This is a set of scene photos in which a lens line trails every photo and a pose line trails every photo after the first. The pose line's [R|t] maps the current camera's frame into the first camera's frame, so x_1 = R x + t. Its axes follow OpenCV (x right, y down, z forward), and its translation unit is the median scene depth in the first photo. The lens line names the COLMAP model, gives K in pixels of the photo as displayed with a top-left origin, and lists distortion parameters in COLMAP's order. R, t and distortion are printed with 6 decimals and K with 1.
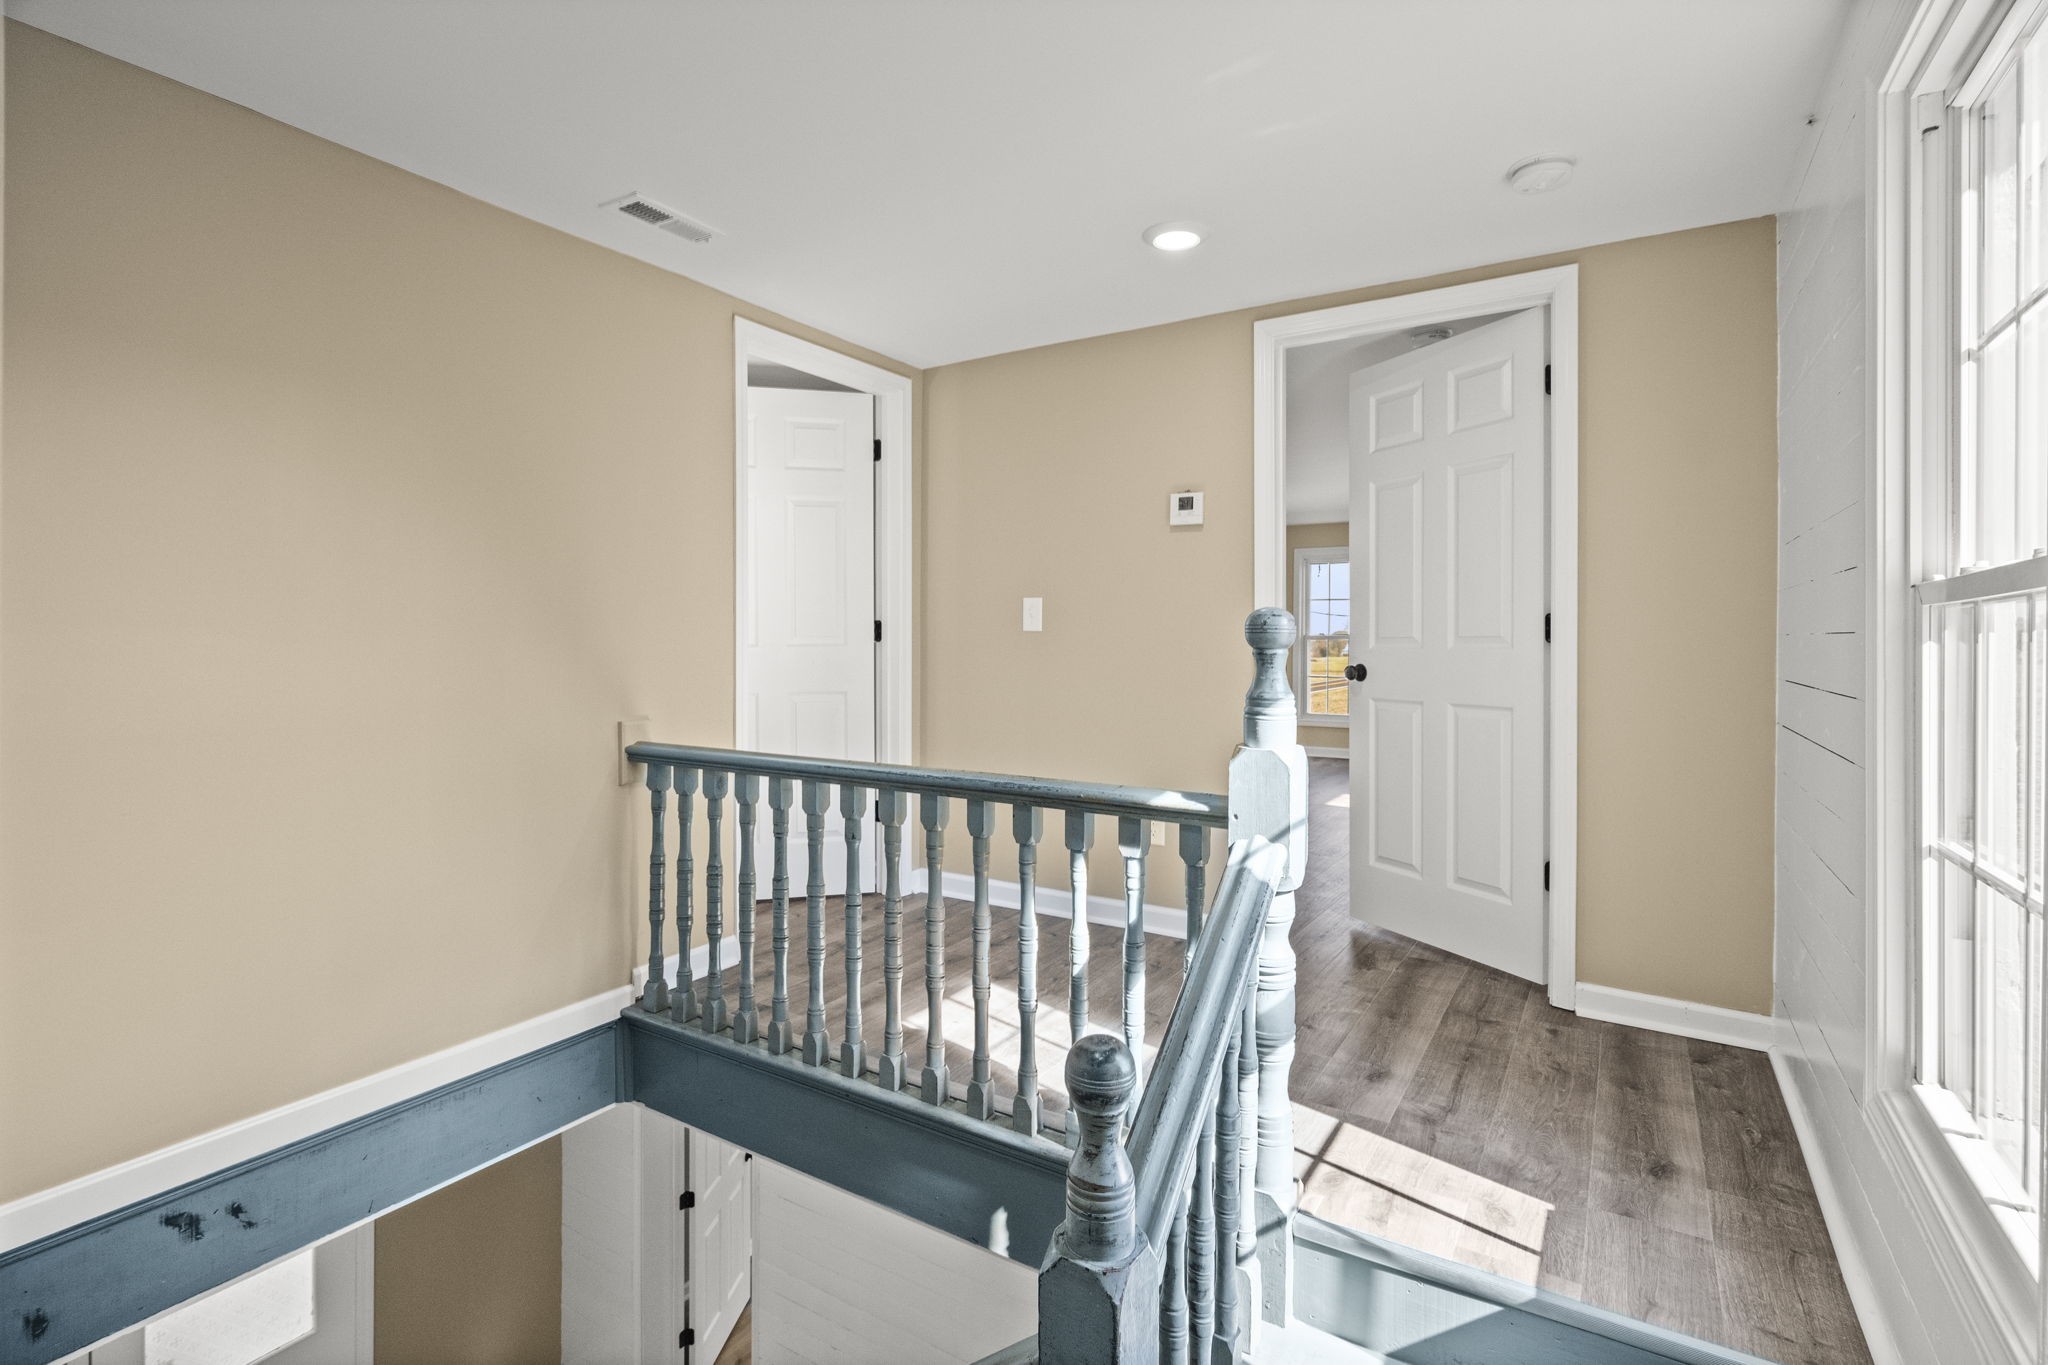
lens RADIAL K [[990.3, 0, 1015.1], [0, 990.3, 646.8], [0, 0, 1]] dist [-0.004225, 0.000909]
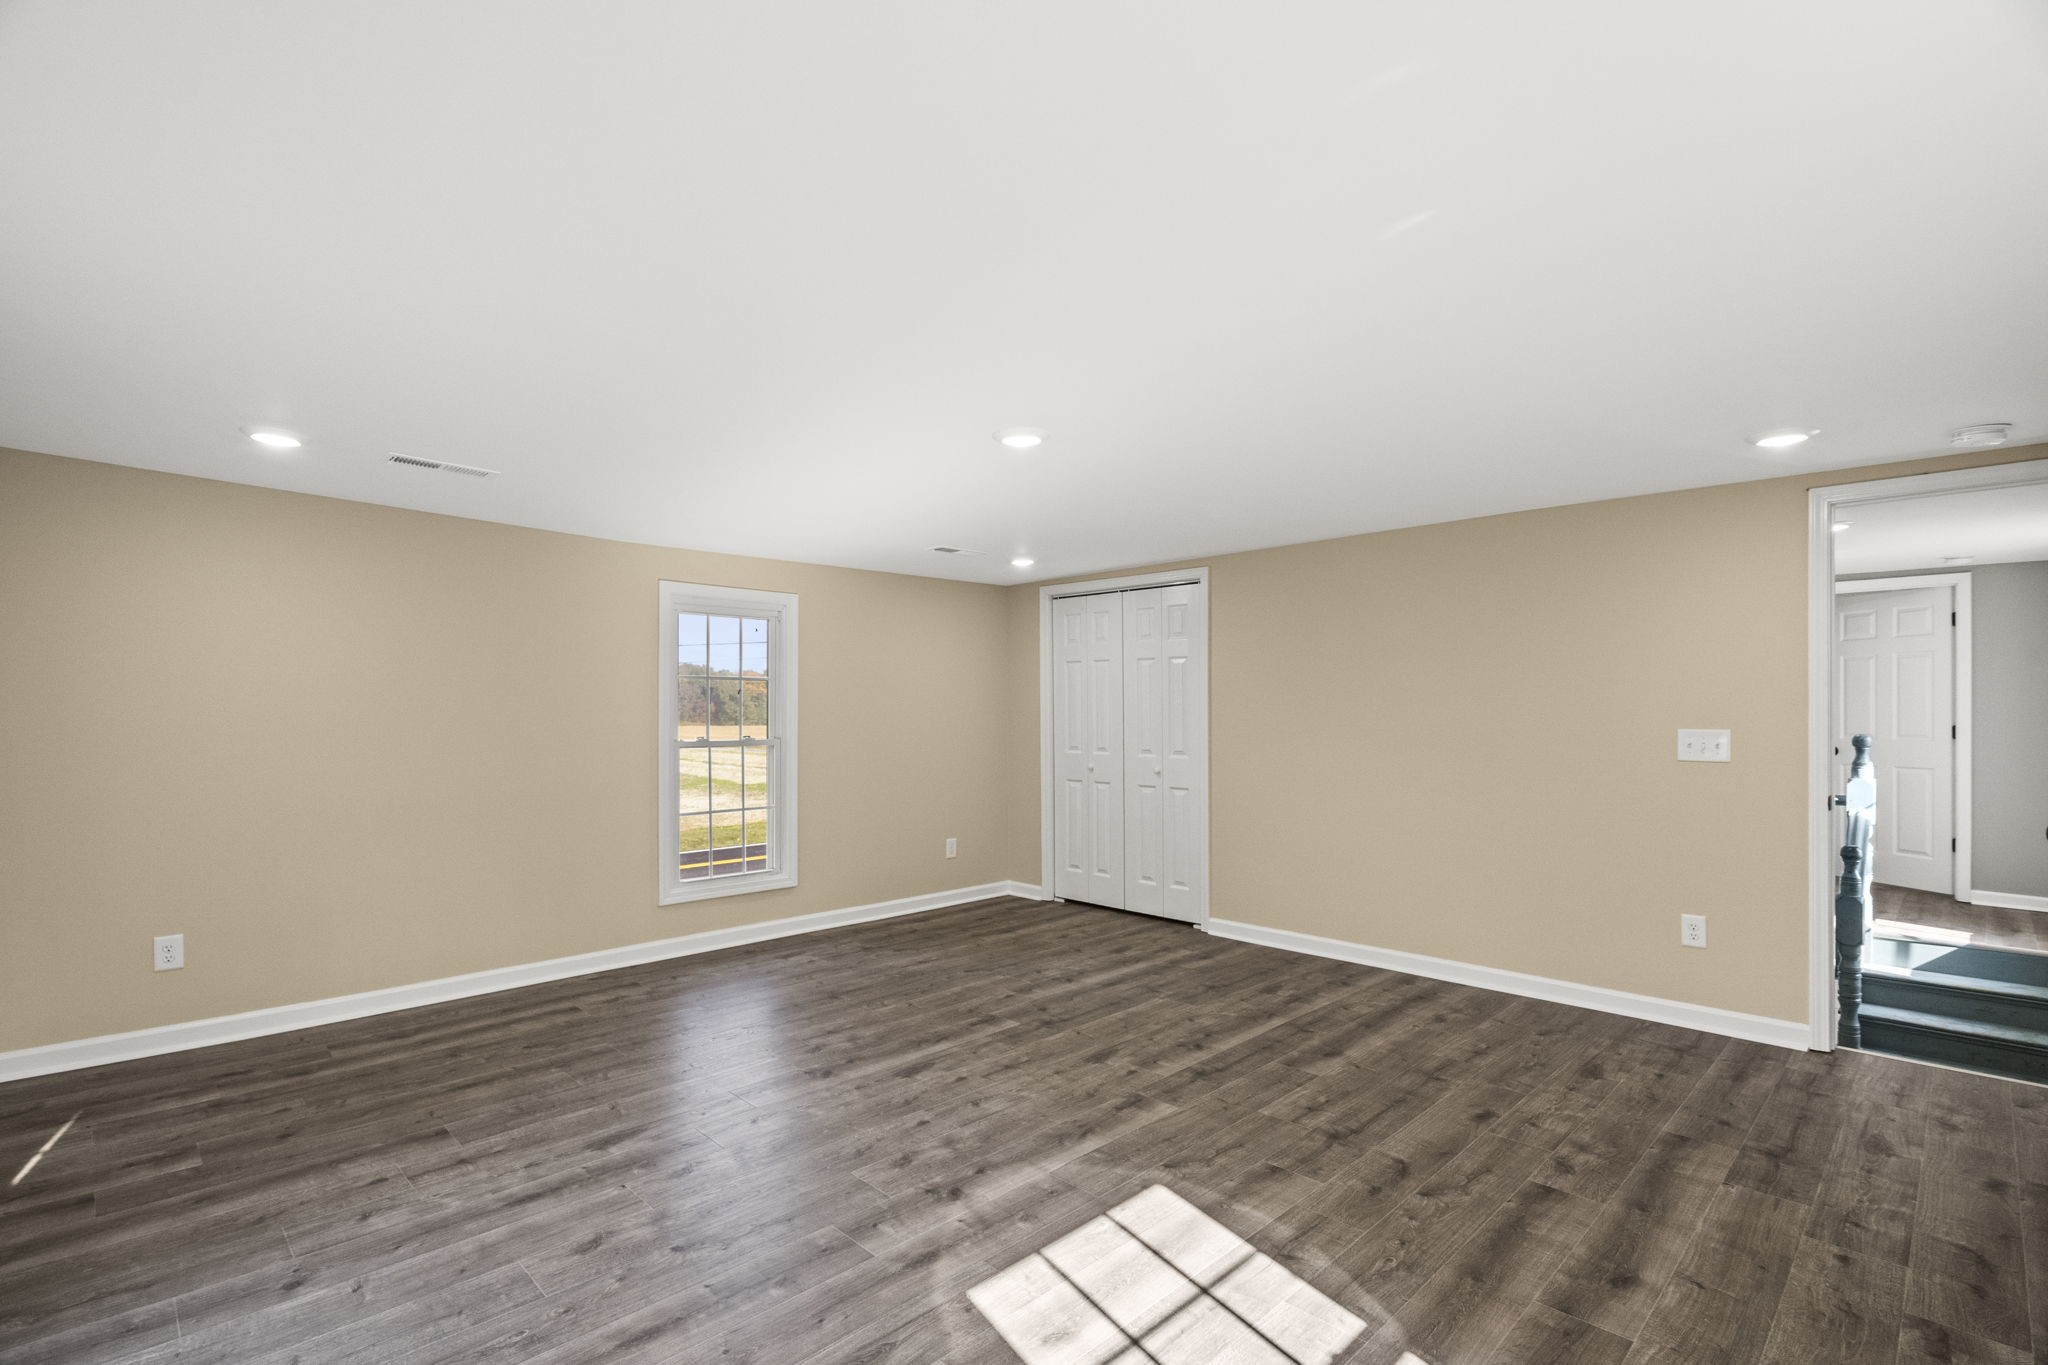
lens RADIAL K [[961.6, 0, 1017.2], [0, 961.6, 715.0], [0, 0, 1]] dist [-0.005137, 0.001098]
pose [[0.974818, -0.004789, -0.222949, -1.230415], [0.005148, 0.999986, 0.001029, -0.084894], [0.222941, -0.002150, 0.974830, -1.864559]]
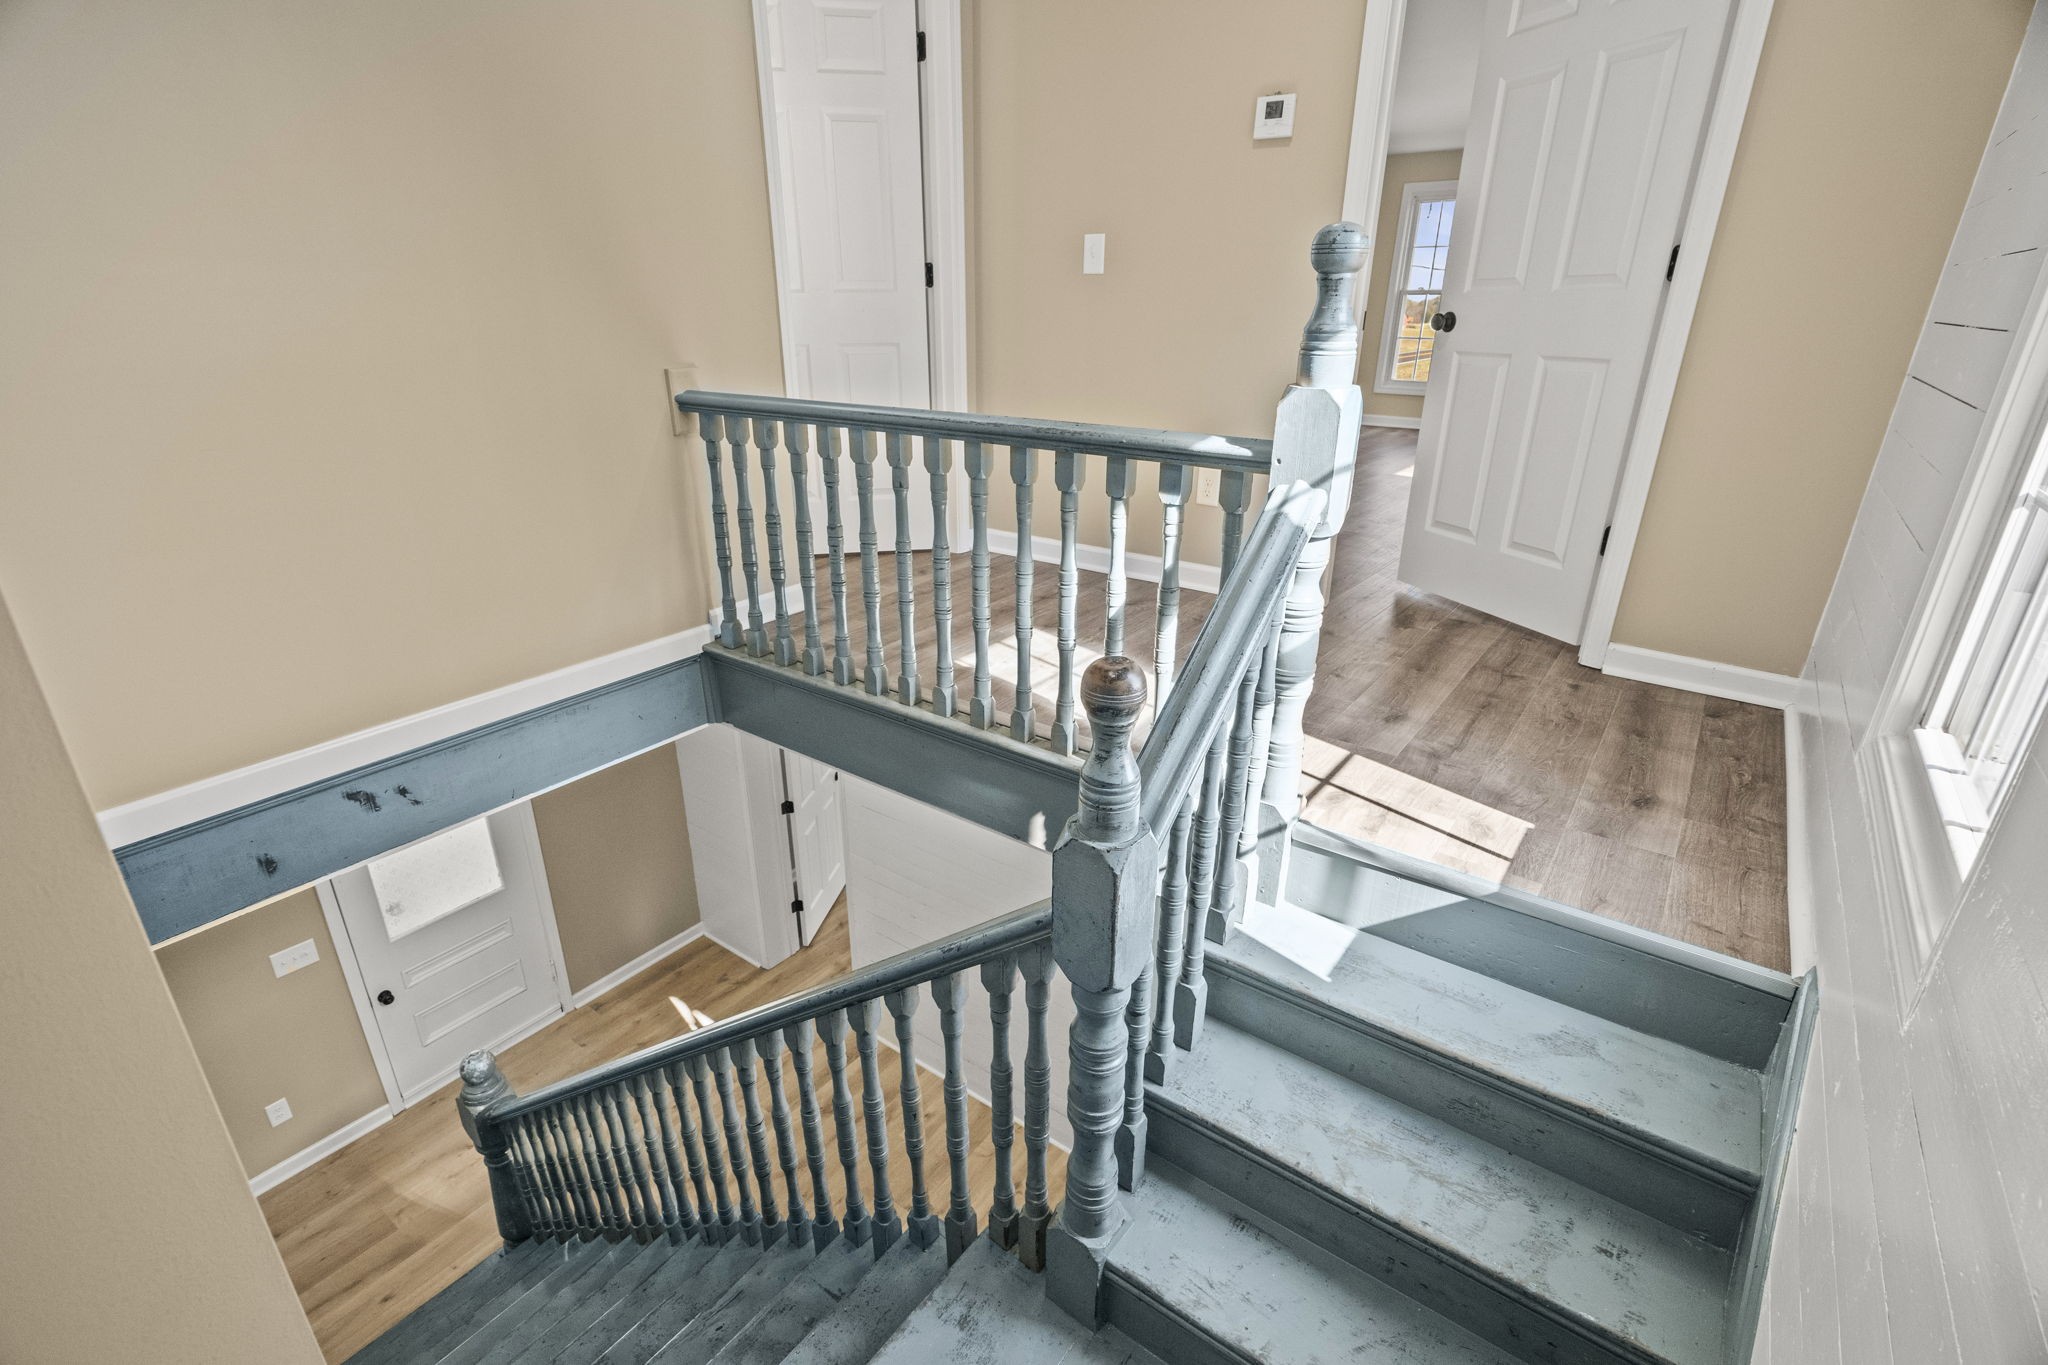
lens RADIAL K [[961.6, 0, 1017.2], [0, 961.6, 715.0], [0, 0, 1]] dist [-0.005137, 0.001098]
pose [[0.997320, 0.028367, -0.067433, 0.028114], [-0.000210, 0.922868, 0.385117, 0.028988], [0.073156, -0.384071, 0.920401, 0.011970]]
